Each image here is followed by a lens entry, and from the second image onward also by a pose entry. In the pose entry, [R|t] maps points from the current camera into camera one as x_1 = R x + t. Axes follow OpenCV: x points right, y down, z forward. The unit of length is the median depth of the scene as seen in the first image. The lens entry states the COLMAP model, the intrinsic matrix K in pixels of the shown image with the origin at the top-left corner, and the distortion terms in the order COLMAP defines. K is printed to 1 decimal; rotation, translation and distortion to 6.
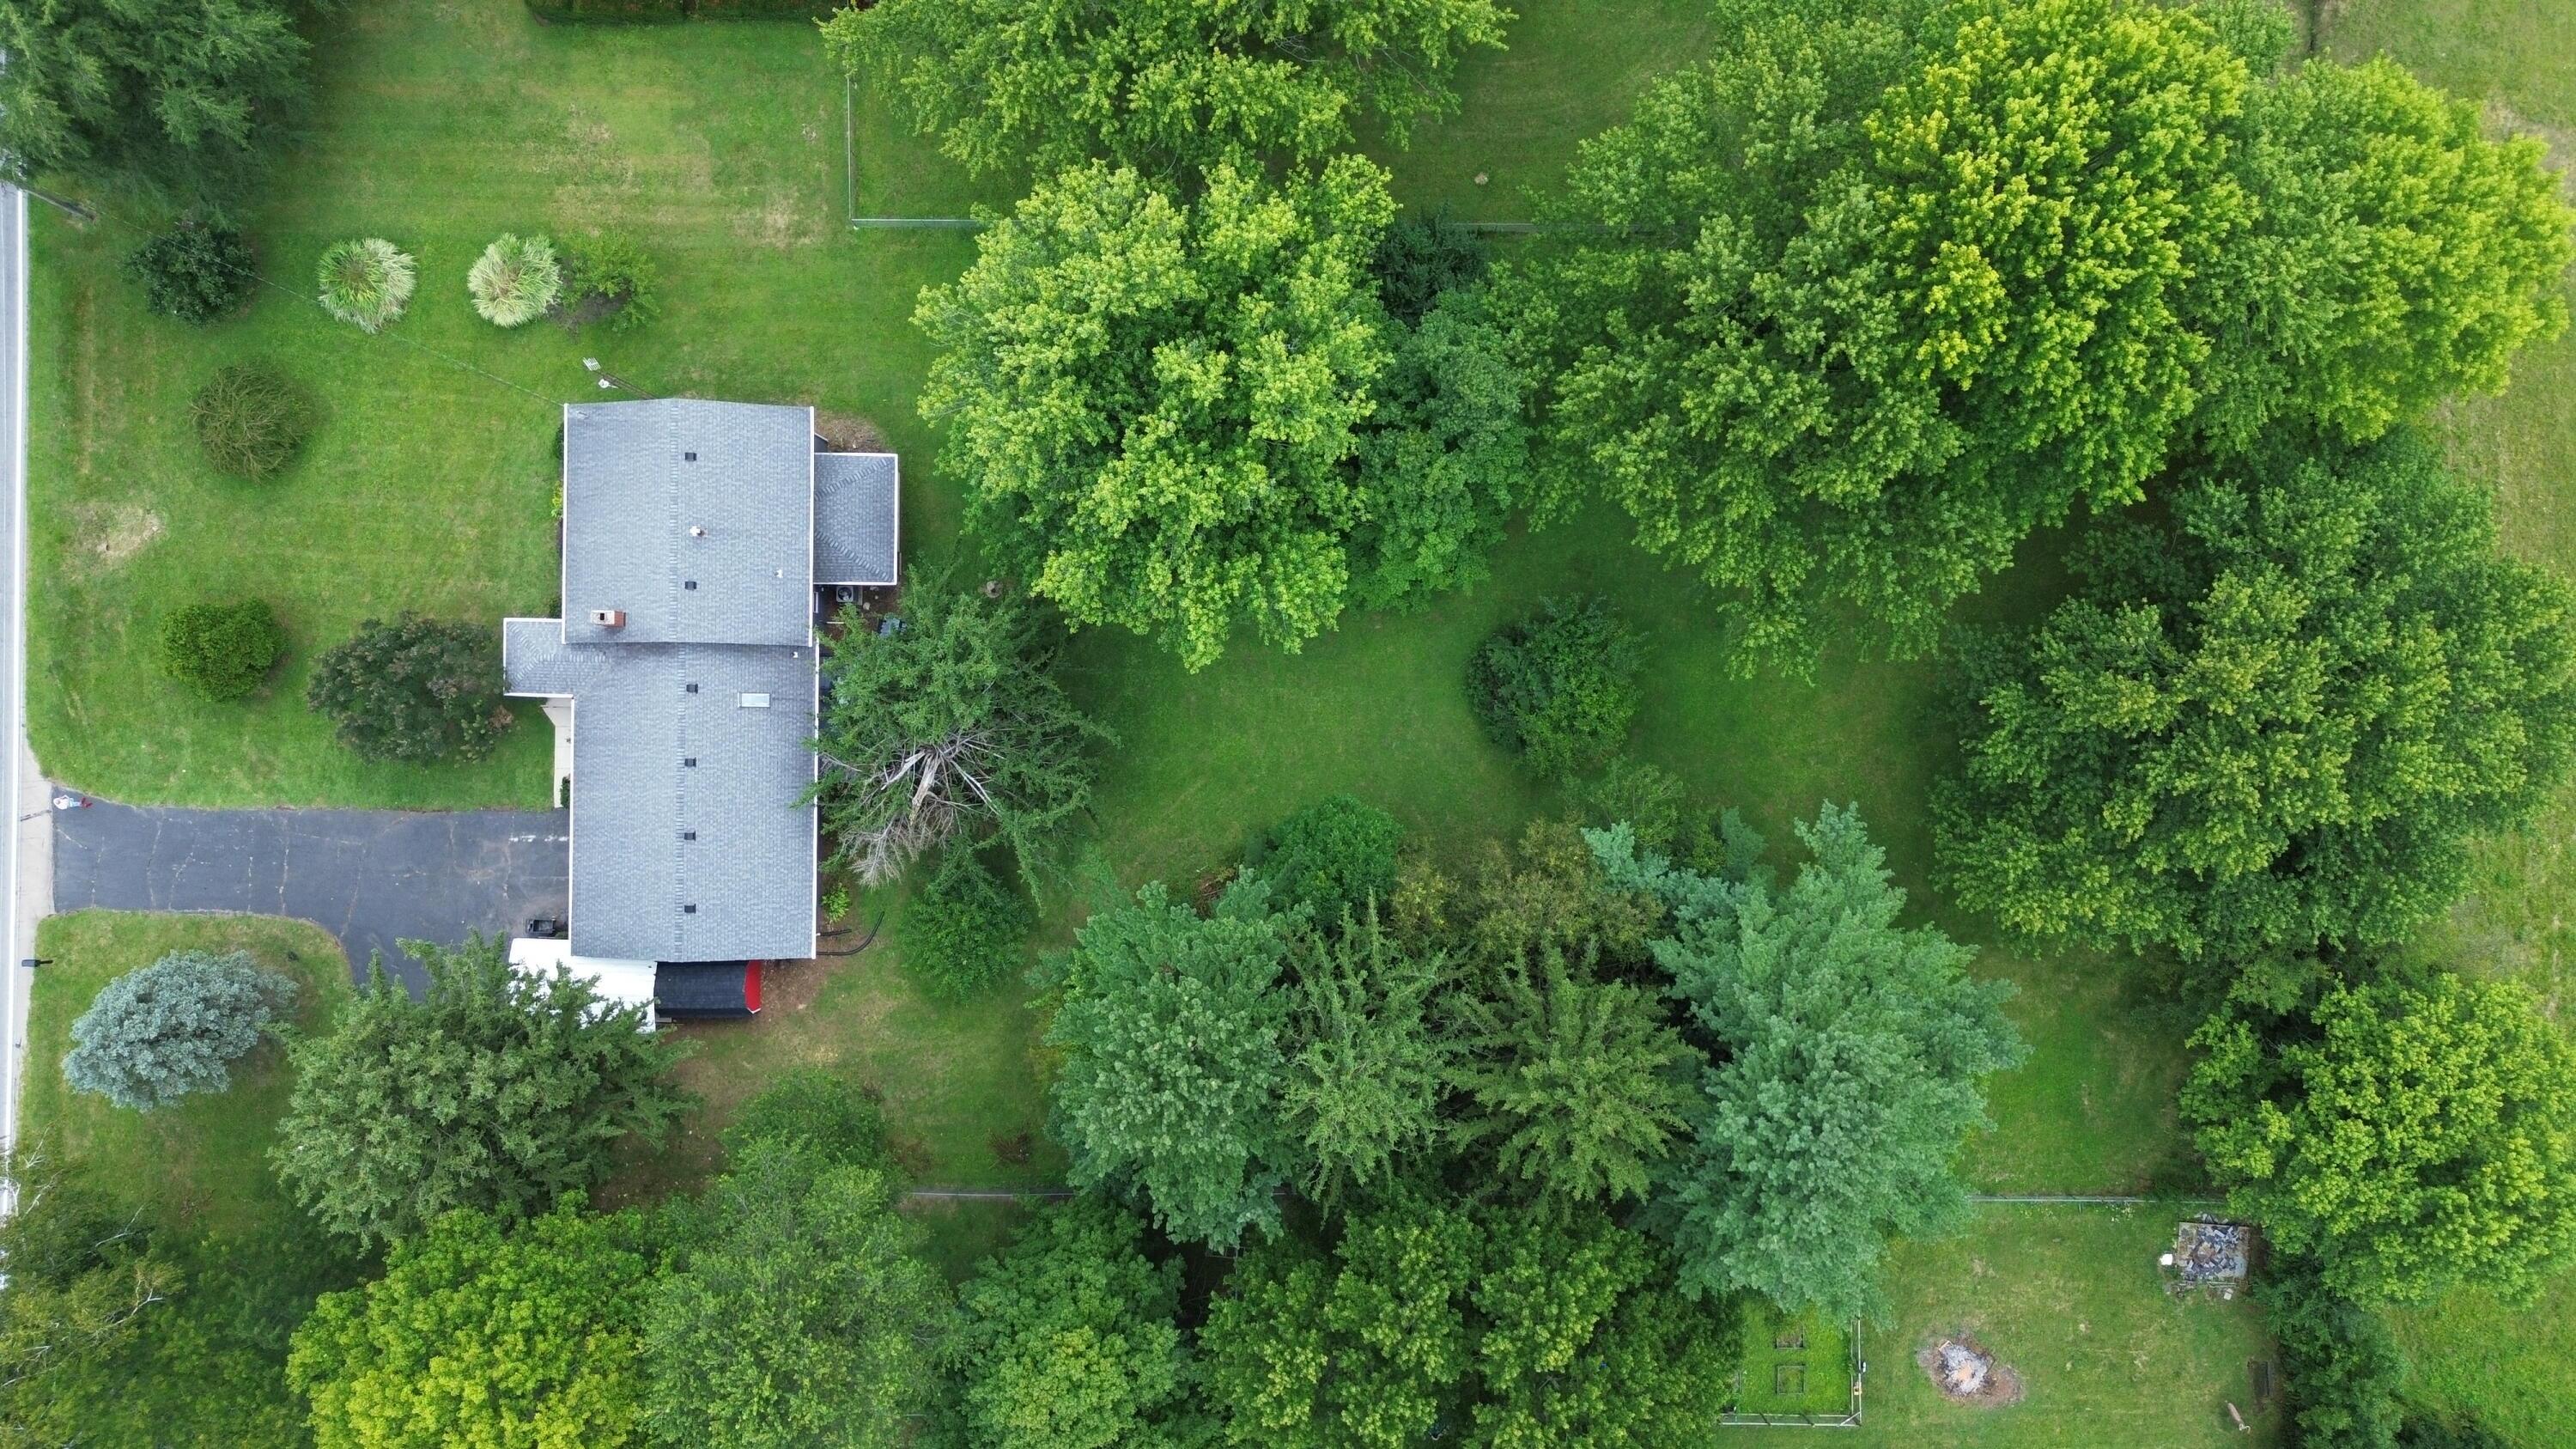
lens RADIAL K [[1825.8, 0, 1285.3], [0, 1825.8, 723.6], [0, 0, 1]] dist [0.037082, 0.000446]
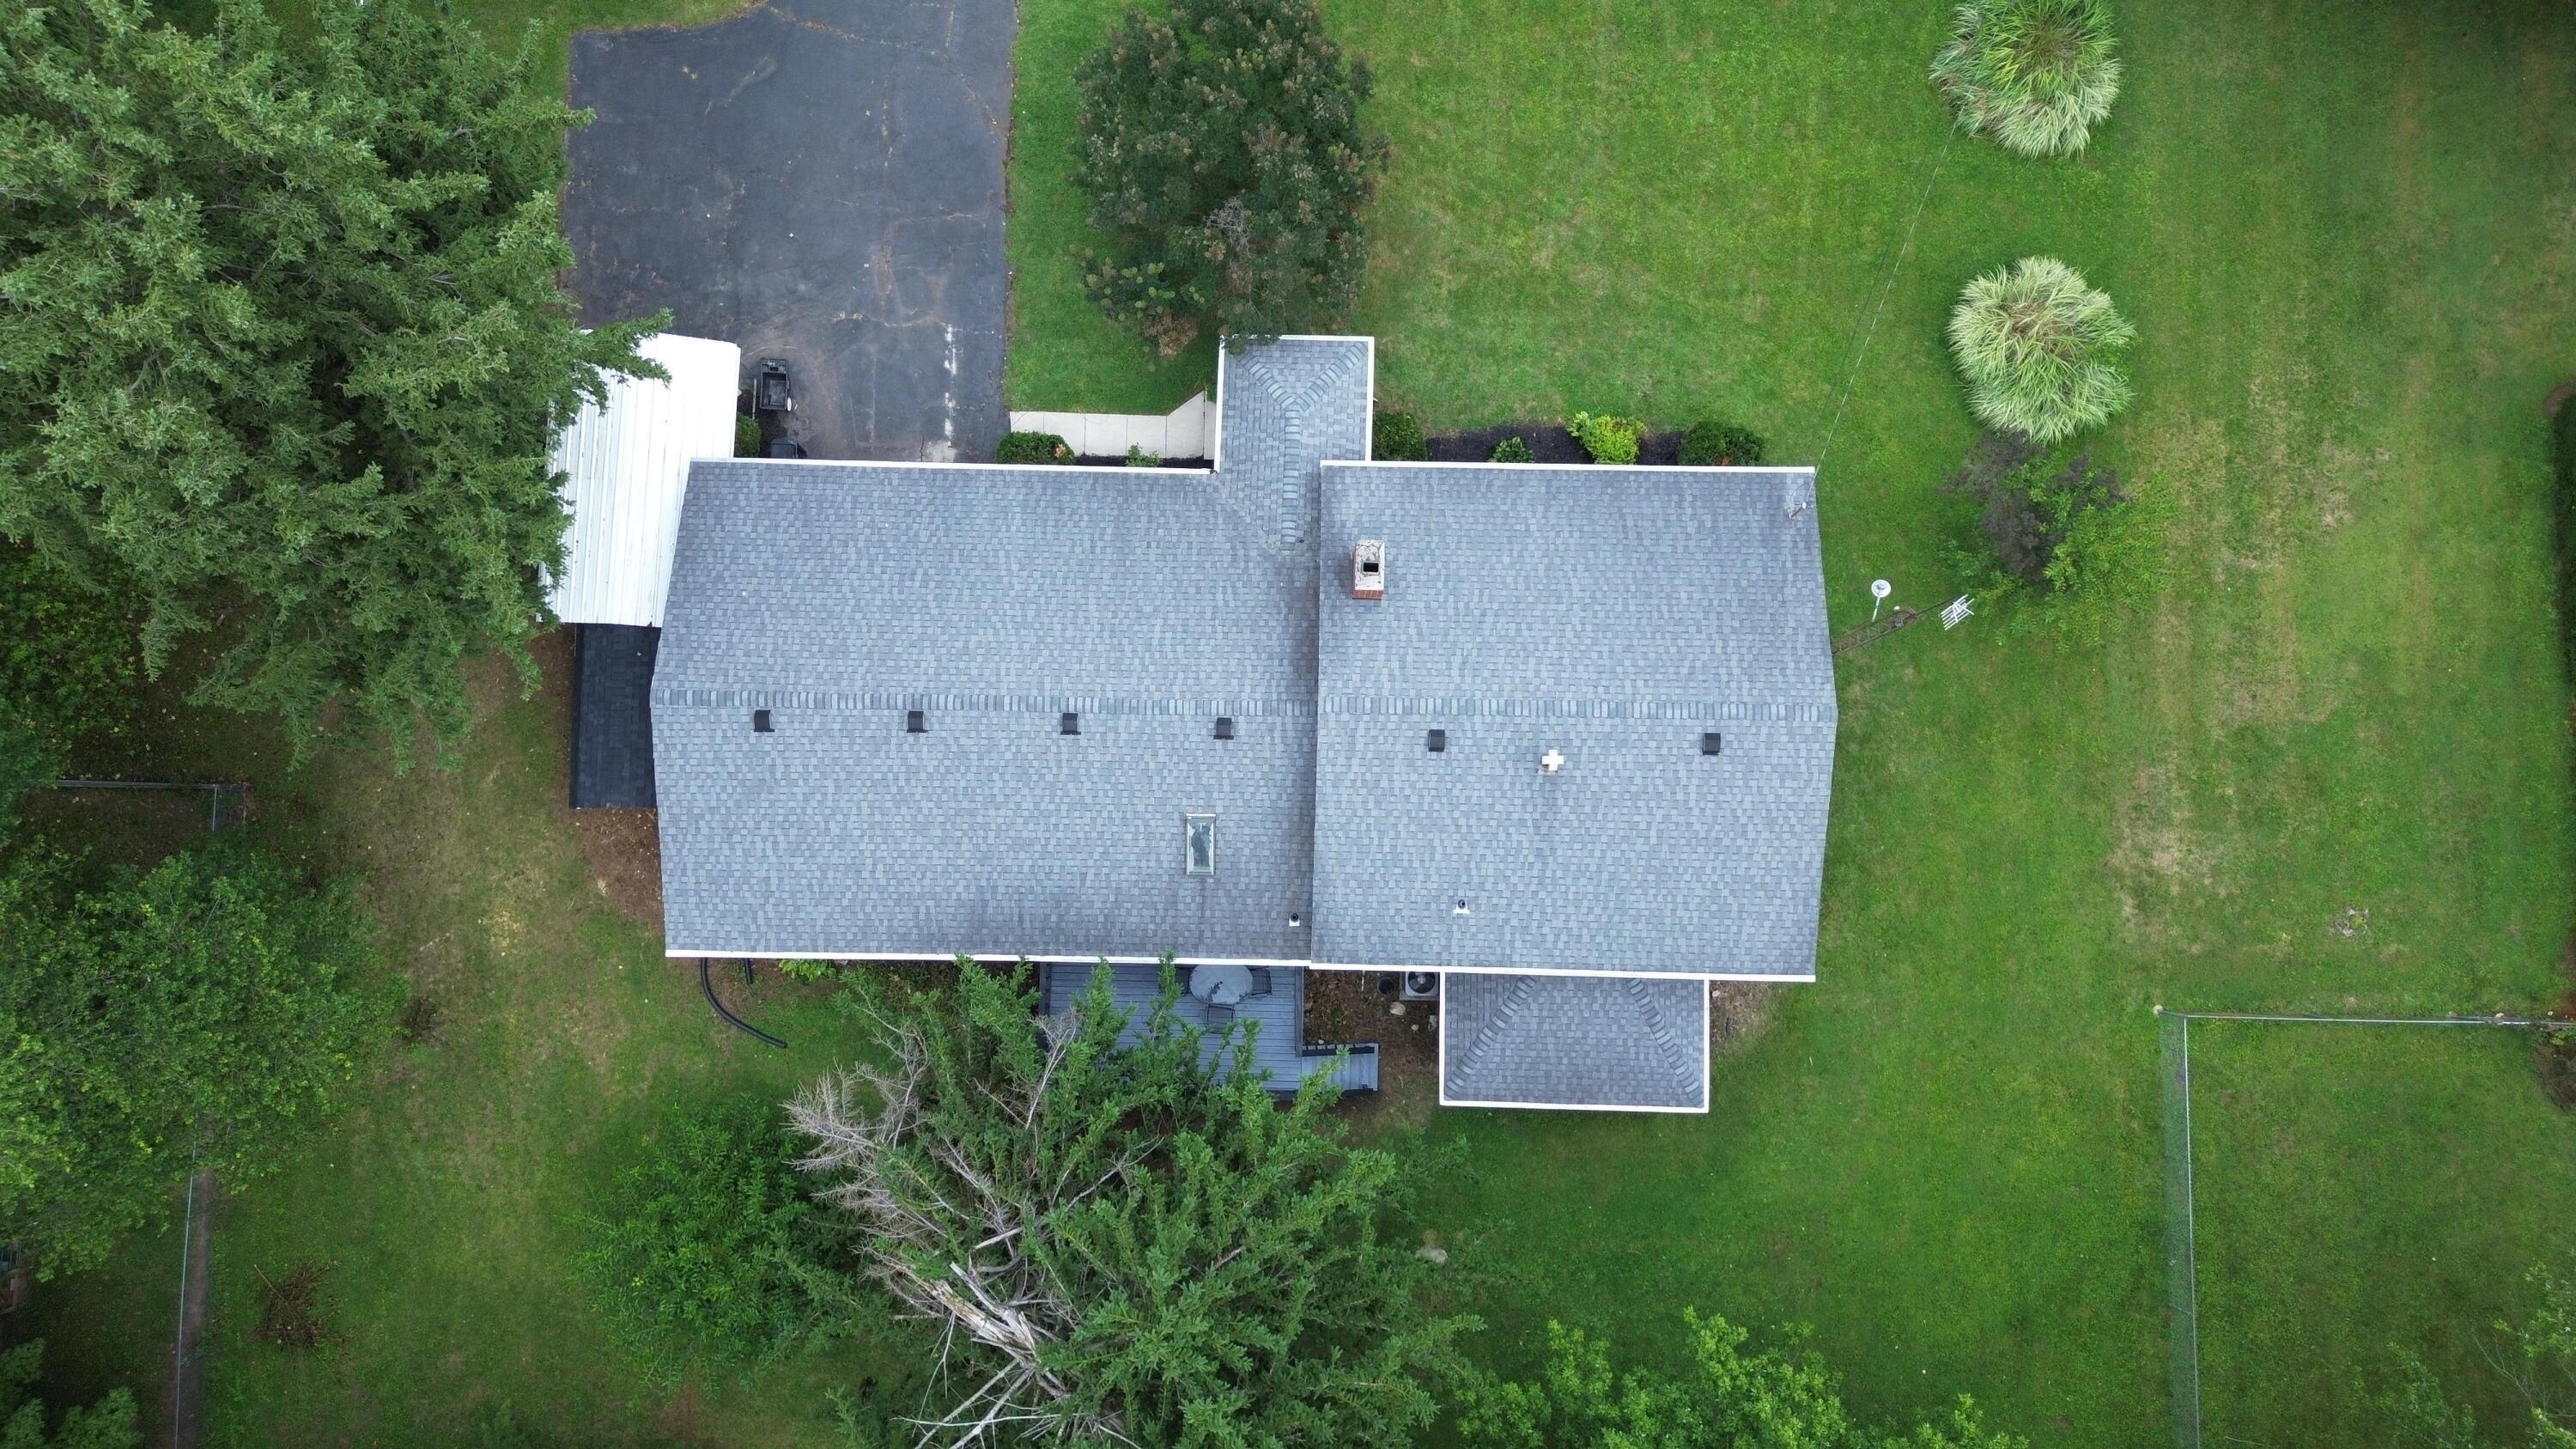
lens RADIAL K [[1825.8, 0, 1286.6], [0, 1825.8, 728.8], [0, 0, 1]] dist [0.037082, 0.000446]
pose [[-0.010822, 0.997776, -0.065777, -0.286910], [-0.999856, -0.009940, 0.013720, -0.041530], [0.013036, 0.065916, 0.997740, 0.514316]]
